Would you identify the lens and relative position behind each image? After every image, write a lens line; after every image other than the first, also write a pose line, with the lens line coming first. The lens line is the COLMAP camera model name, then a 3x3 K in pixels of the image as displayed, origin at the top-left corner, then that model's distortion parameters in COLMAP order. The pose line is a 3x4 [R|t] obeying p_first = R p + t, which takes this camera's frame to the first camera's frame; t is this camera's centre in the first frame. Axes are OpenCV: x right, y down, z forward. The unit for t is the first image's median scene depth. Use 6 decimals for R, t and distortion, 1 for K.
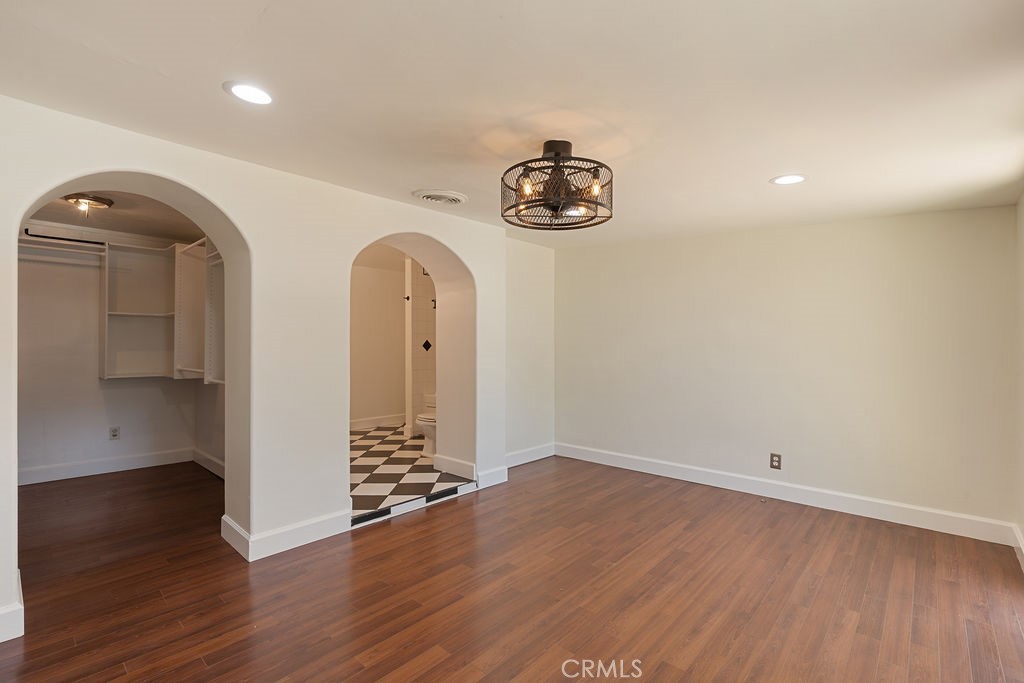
lens RADIAL K [[463.0, 0, 515.1], [0, 463.0, 334.0], [0, 0, 1]] dist [-0.000213, 0.000333]
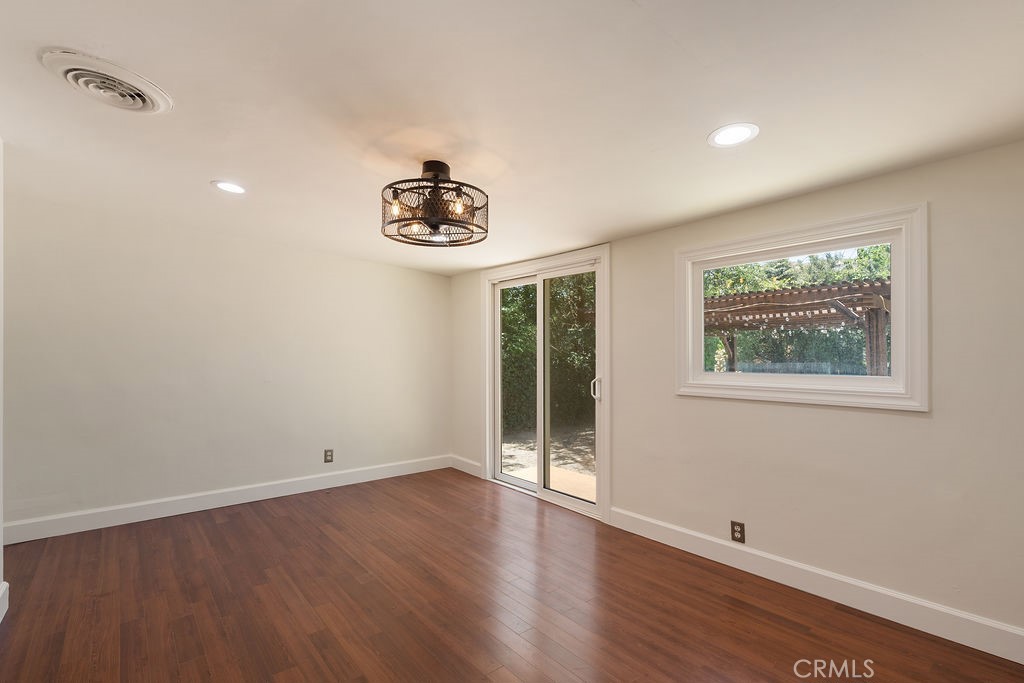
lens RADIAL K [[476.5, 0, 512.0], [0, 476.5, 341.5], [0, 0, 1]] dist [-0.001696, 0.000097]
pose [[0.147989, 0.021587, 0.988753, -0.799226], [-0.026445, 0.999491, -0.017863, 0.002021], [-0.988635, -0.023504, 0.148484, 0.563809]]
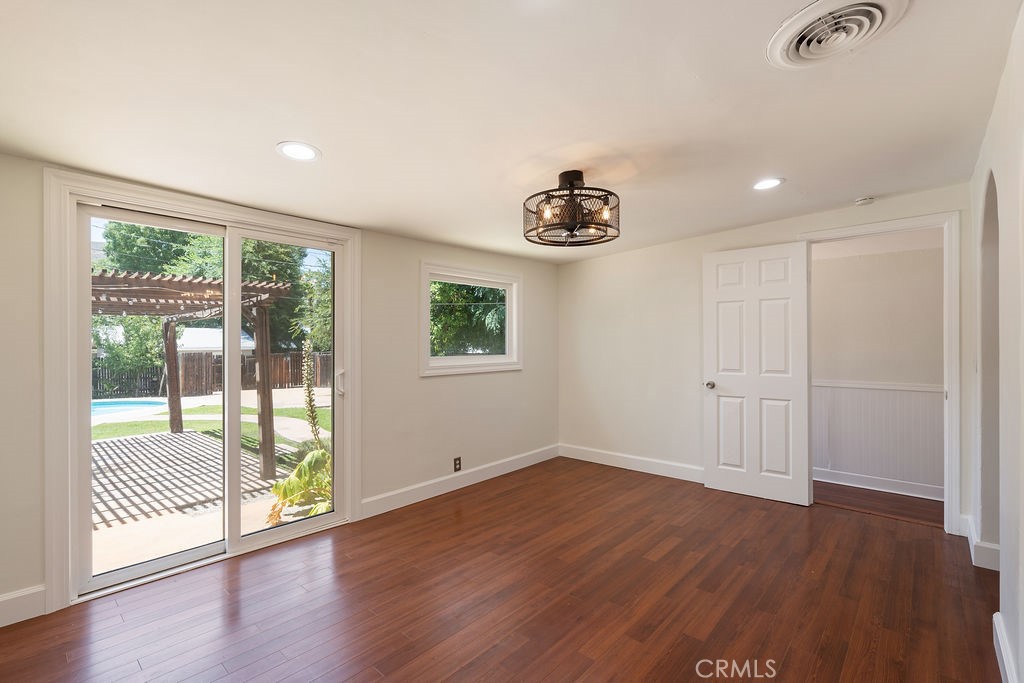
lens RADIAL K [[463.0, 0, 515.1], [0, 463.0, 334.0], [0, 0, 1]] dist [-0.000213, 0.000333]
pose [[-0.999963, -0.004323, -0.007421, 0.201428], [-0.003976, 0.998927, -0.046132, 0.036273], [0.007612, -0.046100, -0.998908, 1.814973]]
